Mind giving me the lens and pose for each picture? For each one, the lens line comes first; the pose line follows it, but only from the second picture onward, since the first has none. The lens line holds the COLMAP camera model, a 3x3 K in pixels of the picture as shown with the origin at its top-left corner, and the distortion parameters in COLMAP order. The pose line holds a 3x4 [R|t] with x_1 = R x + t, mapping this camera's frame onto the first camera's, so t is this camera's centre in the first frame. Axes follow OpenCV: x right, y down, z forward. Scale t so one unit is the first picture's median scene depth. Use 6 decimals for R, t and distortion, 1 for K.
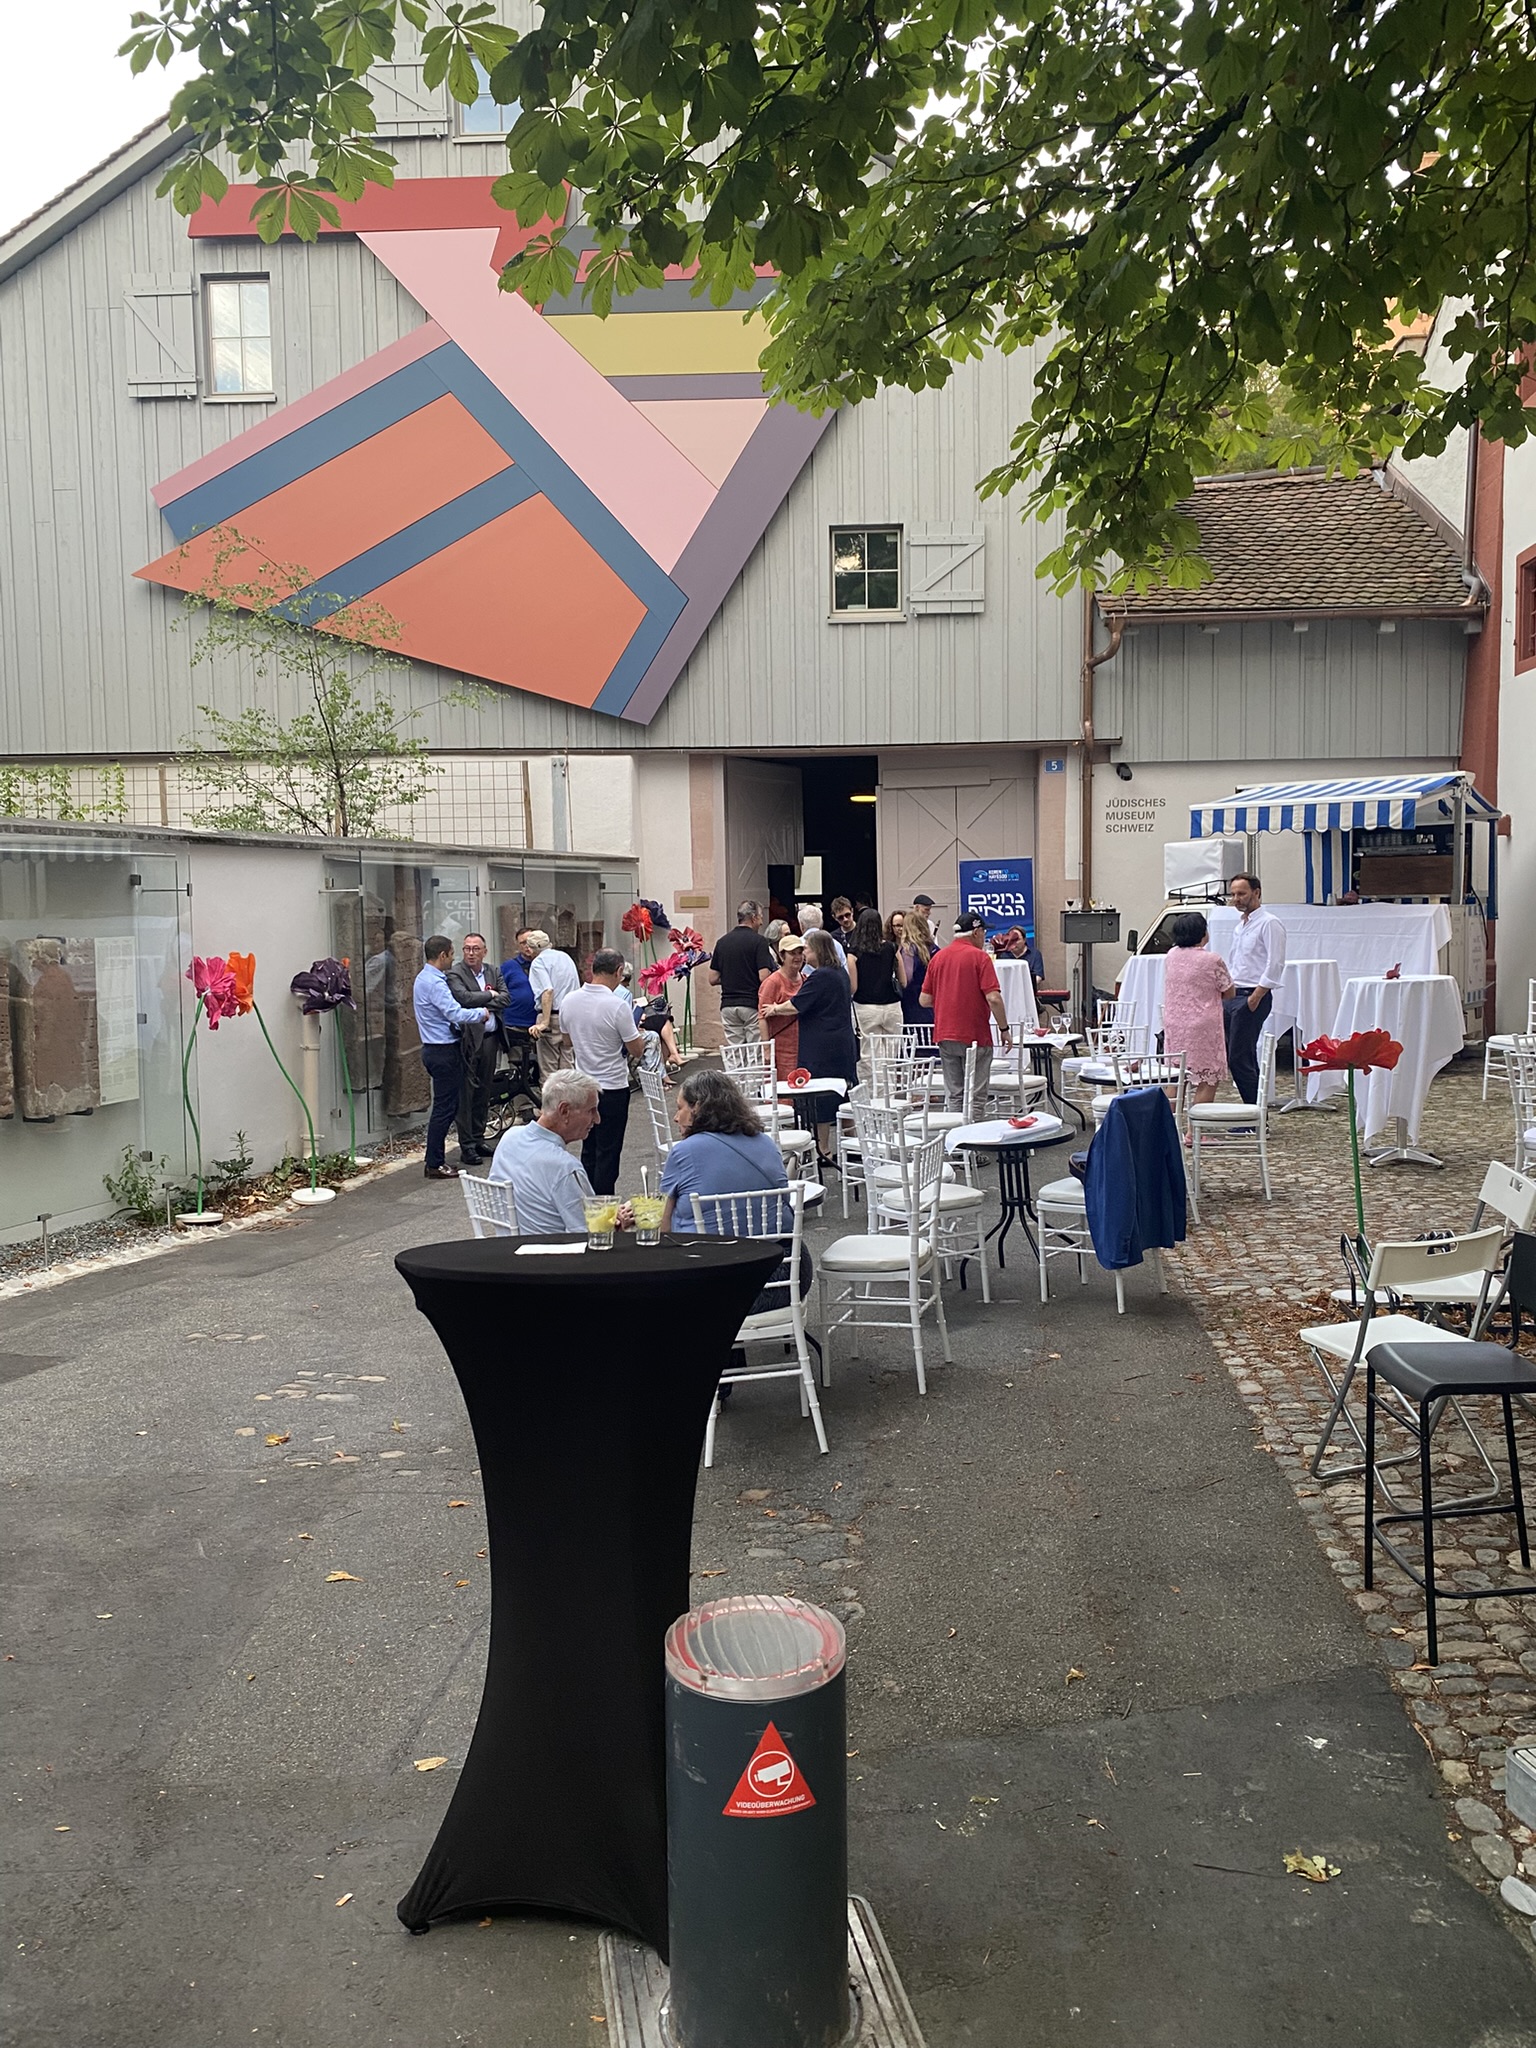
lens RADIAL K [[1545.1, 0, 768.0], [0, 1545.1, 1024.0], [0, 0, 1]] dist [0.091388, -0.142790]
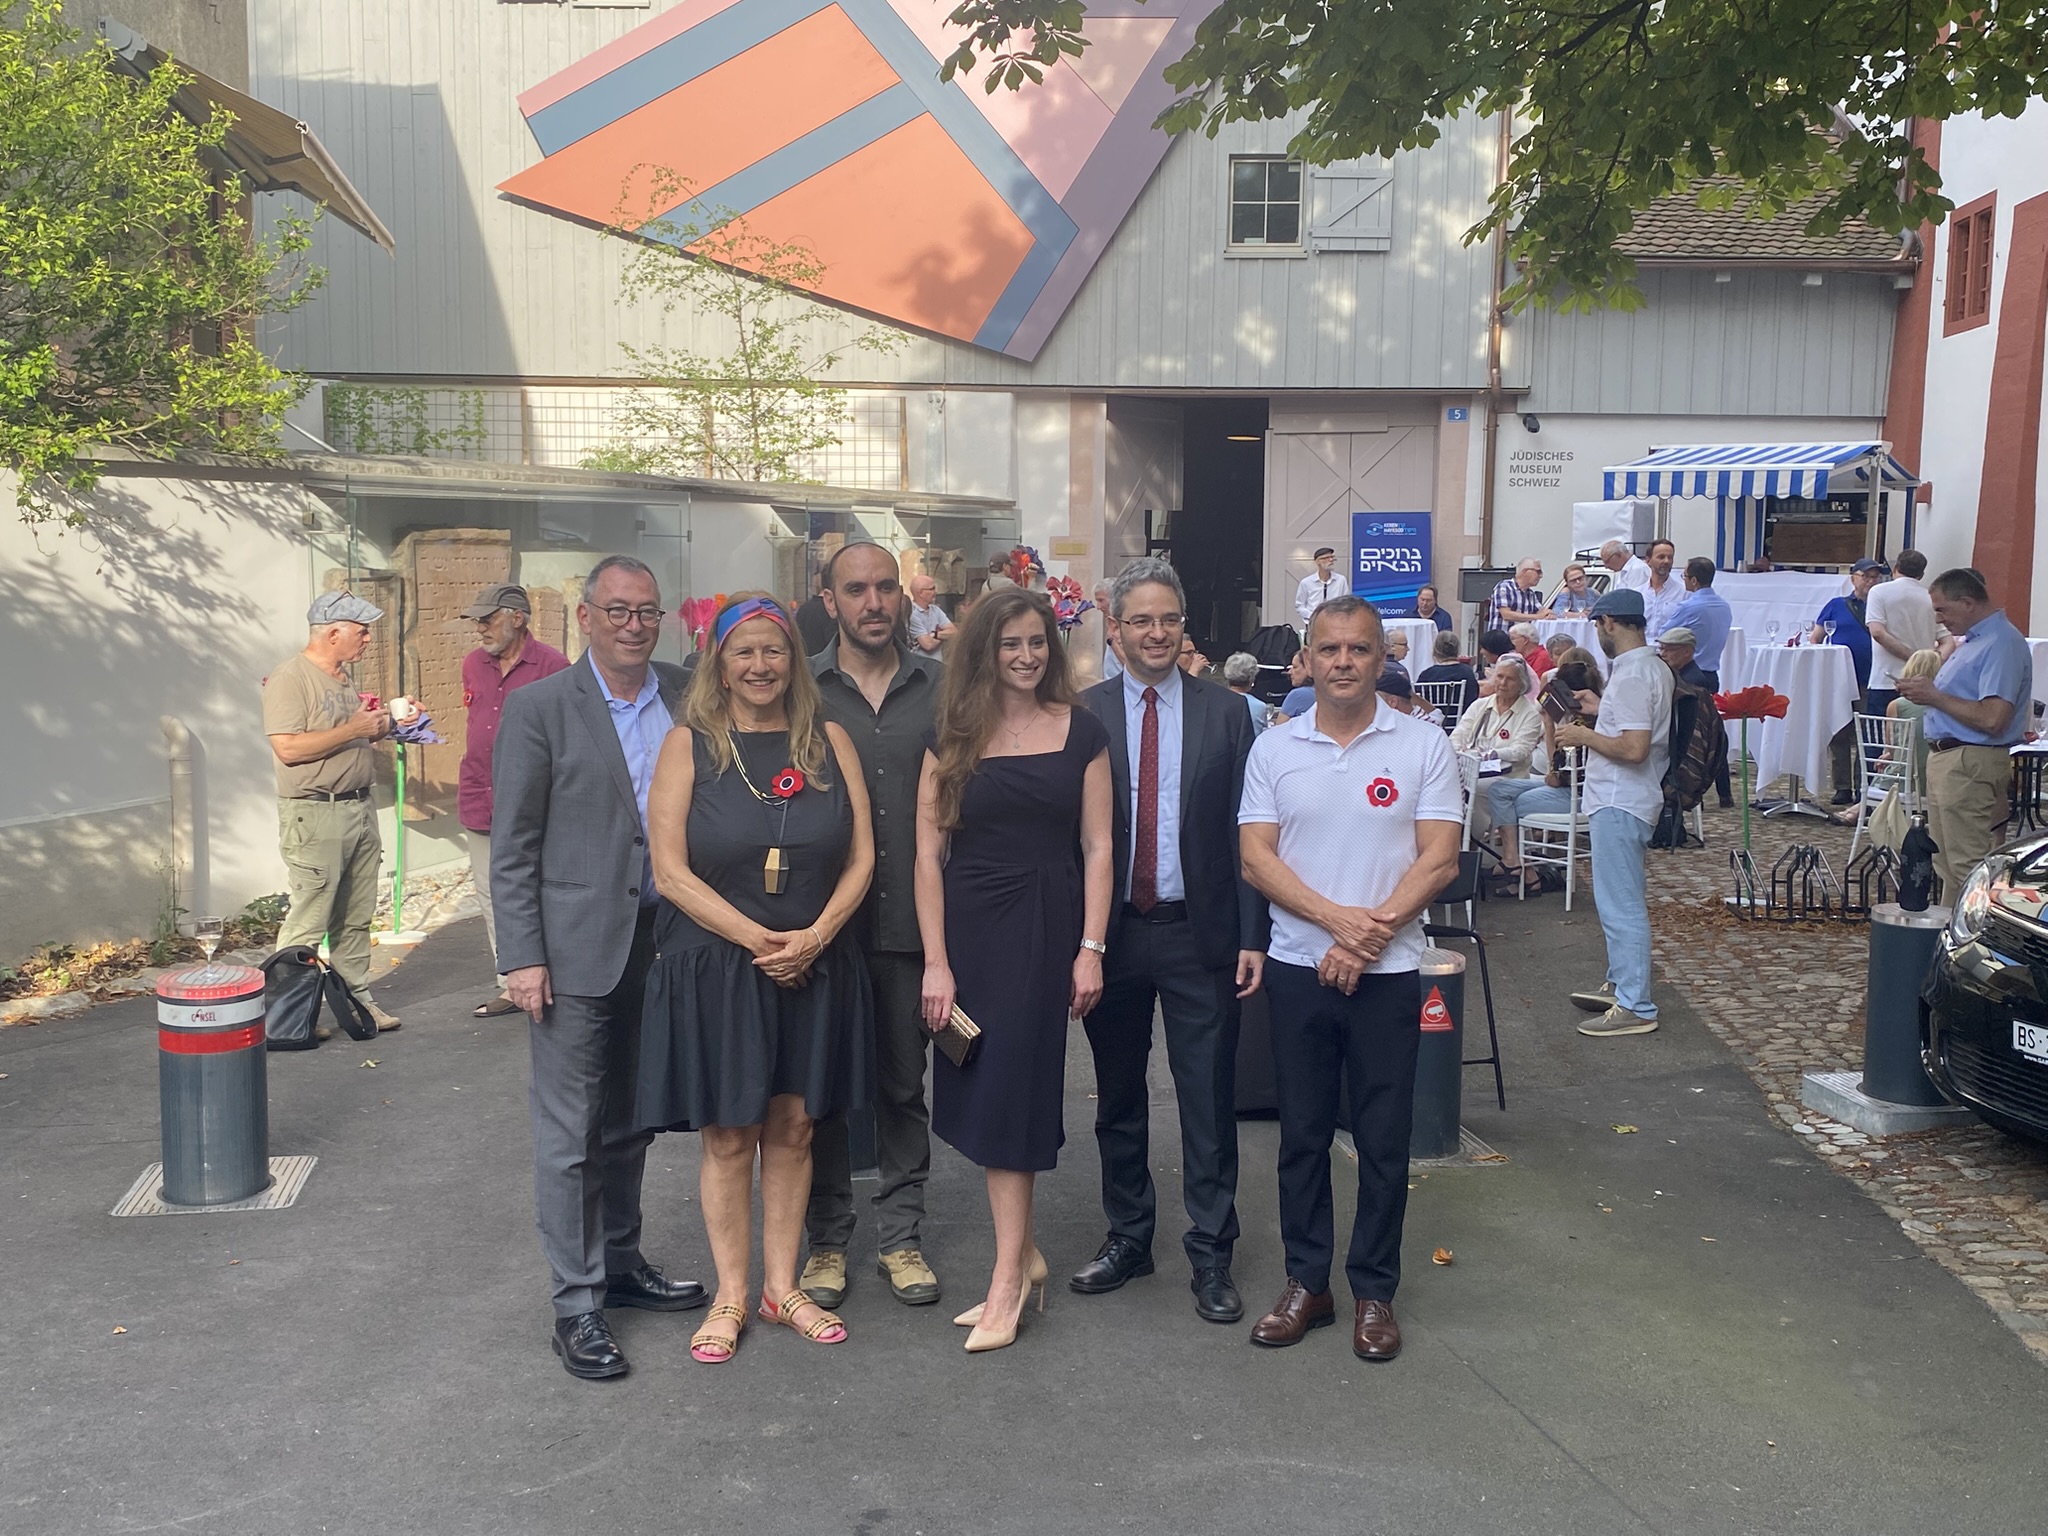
lens RADIAL K [[1923.2, 0, 1024.0], [0, 1923.2, 768.0], [0, 0, 1]] dist [0.099368, -0.198910]
pose [[0.999576, 0.028325, -0.006808, -0.067477], [-0.028014, 0.998721, 0.042095, 0.007396], [0.007992, -0.041886, 0.999090, -0.197546]]
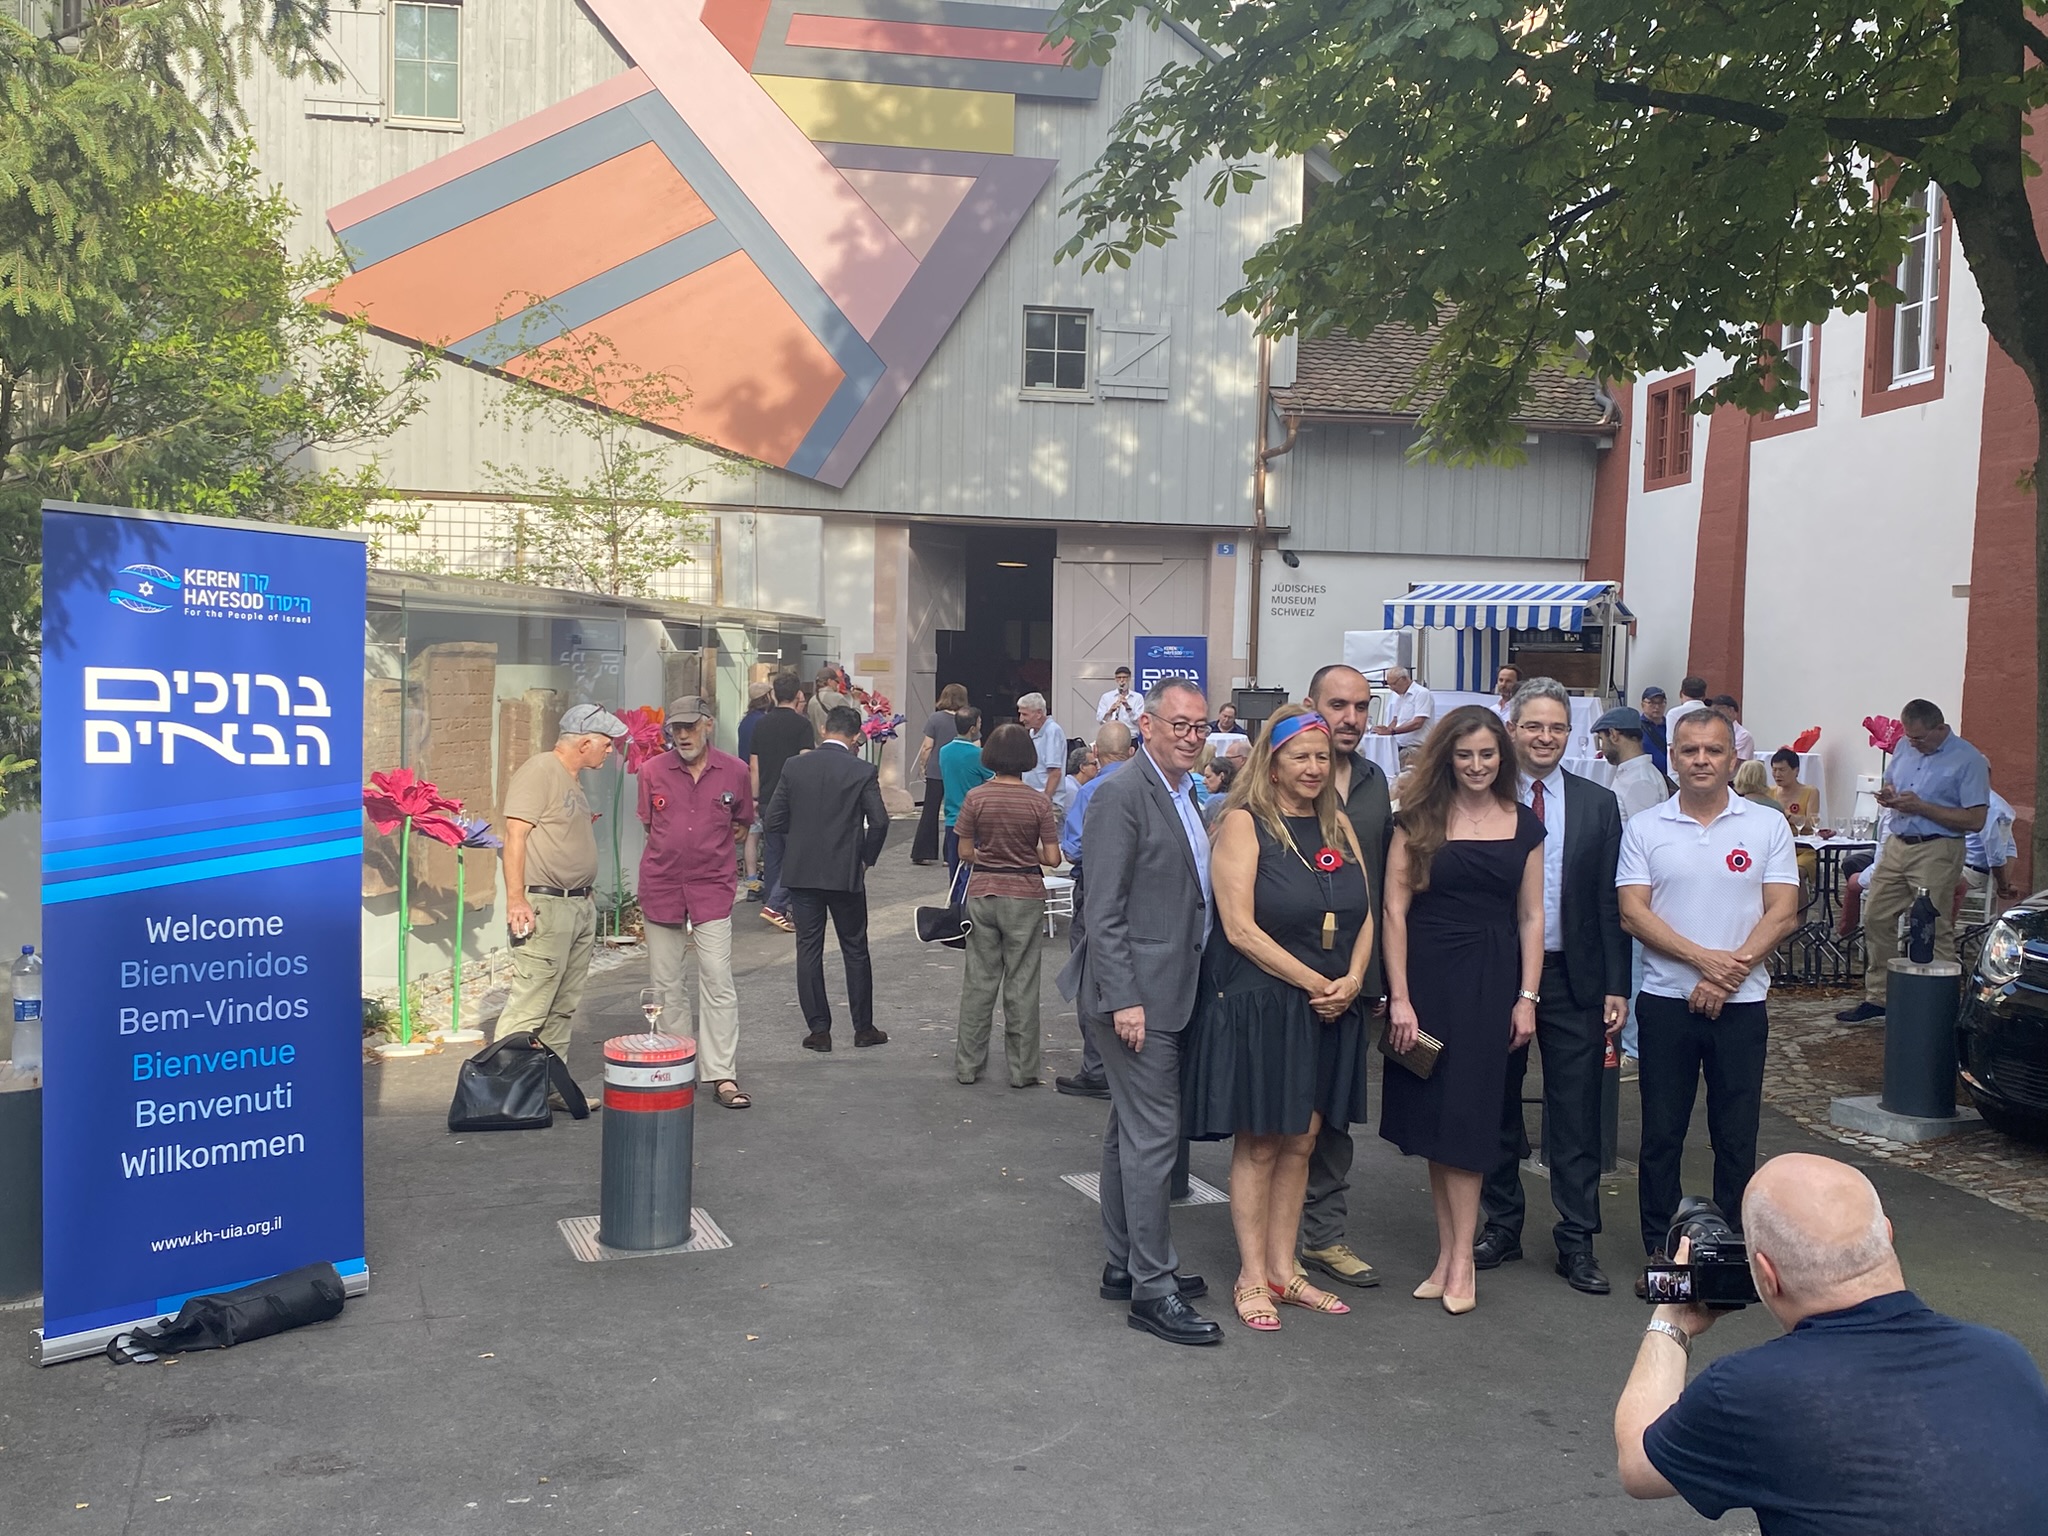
lens RADIAL K [[1923.2, 0, 1024.0], [0, 1923.2, 768.0], [0, 0, 1]] dist [0.099368, -0.198910]
pose [[0.979608, 0.029098, 0.198798, -0.205607], [-0.024930, 0.999414, -0.023437, 0.014862], [-0.199364, 0.018003, 0.979760, -0.243519]]
